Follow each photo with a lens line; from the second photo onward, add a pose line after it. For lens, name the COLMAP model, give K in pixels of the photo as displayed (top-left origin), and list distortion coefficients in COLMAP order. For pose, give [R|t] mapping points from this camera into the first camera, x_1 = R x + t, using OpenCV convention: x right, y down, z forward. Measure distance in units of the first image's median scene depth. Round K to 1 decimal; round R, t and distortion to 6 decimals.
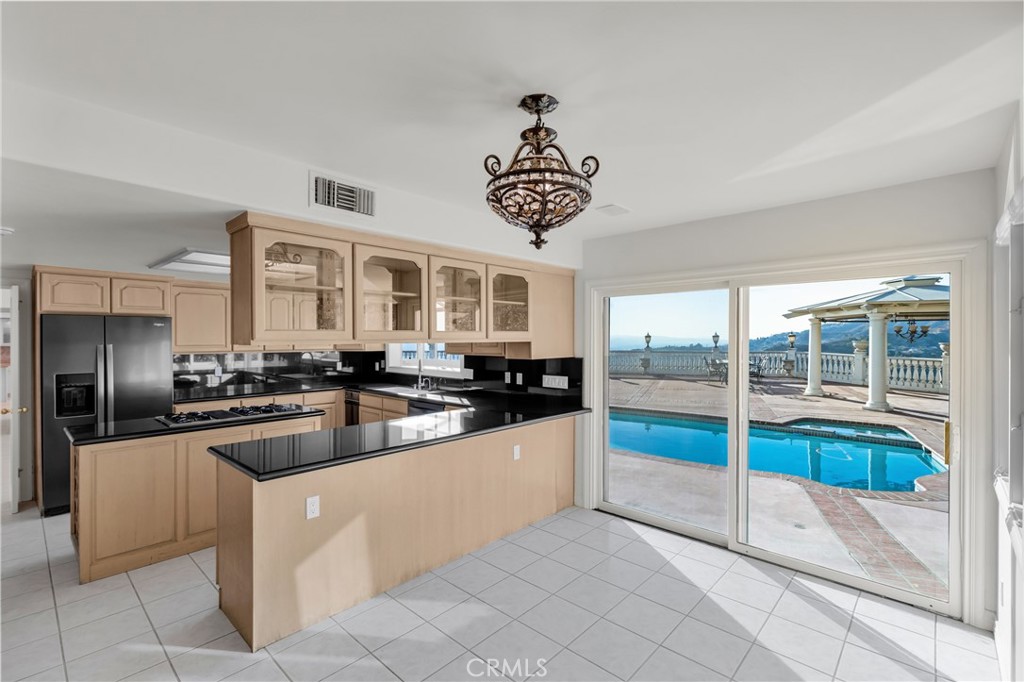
lens RADIAL K [[456.3, 0, 506.5], [0, 456.3, 347.0], [0, 0, 1]] dist [0.026182, 0.000071]
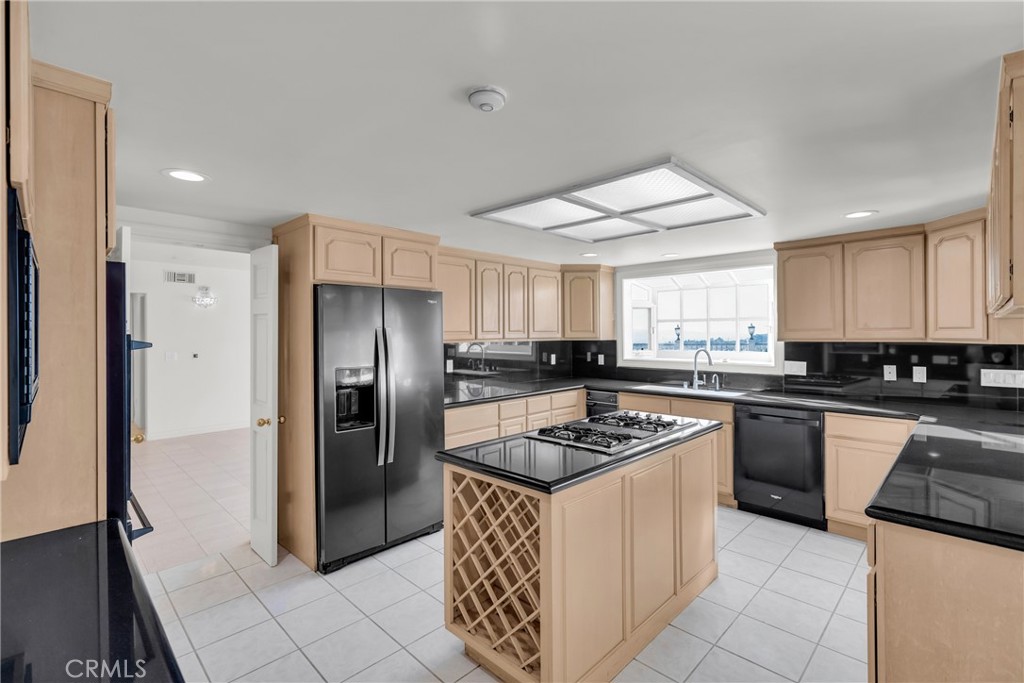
lens RADIAL K [[461.3, 0, 512.0], [0, 461.3, 341.5], [0, 0, 1]] dist [0.024645, -0.000019]
pose [[0.999892, -0.005894, -0.013450, -0.558155], [0.005867, 0.999981, -0.002083, 0.014959], [0.013462, 0.002004, 0.999907, 0.248955]]
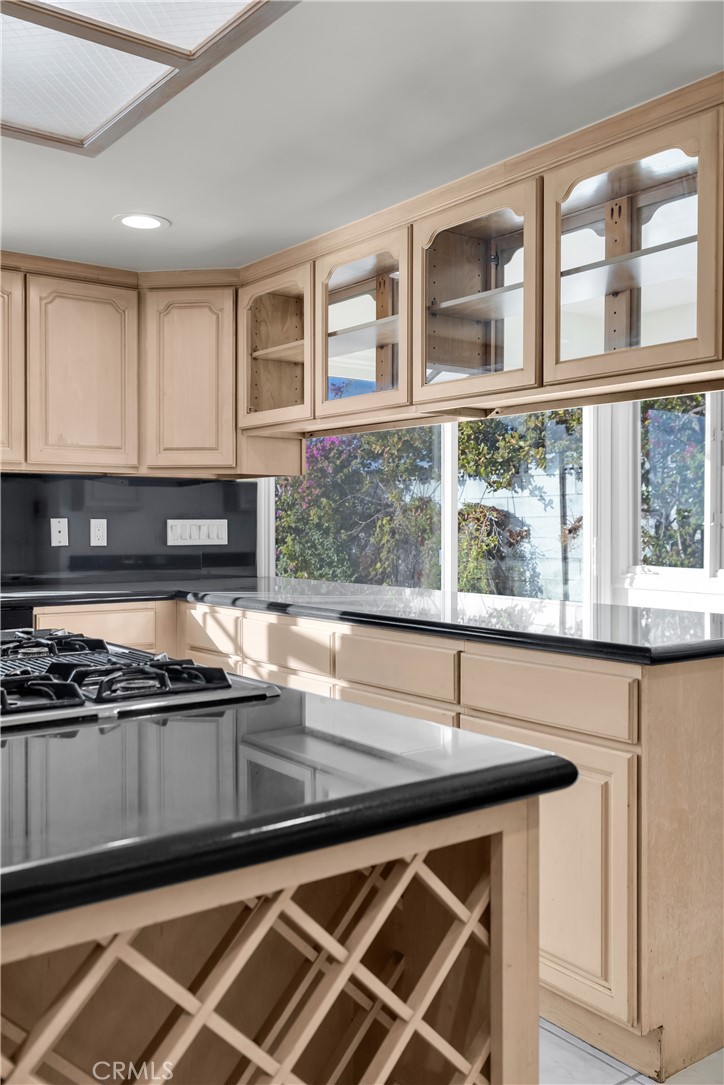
lens RADIAL K [[993.1, 0, 362.0], [0, 993.1, 542.5], [0, 0, 1]] dist [-0.007831, -0.004171]
pose [[0.175086, -0.025258, 0.984229, -0.752195], [0.007831, 0.999675, 0.024261, 0.053472], [-0.984522, 0.003460, 0.175227, 0.550307]]
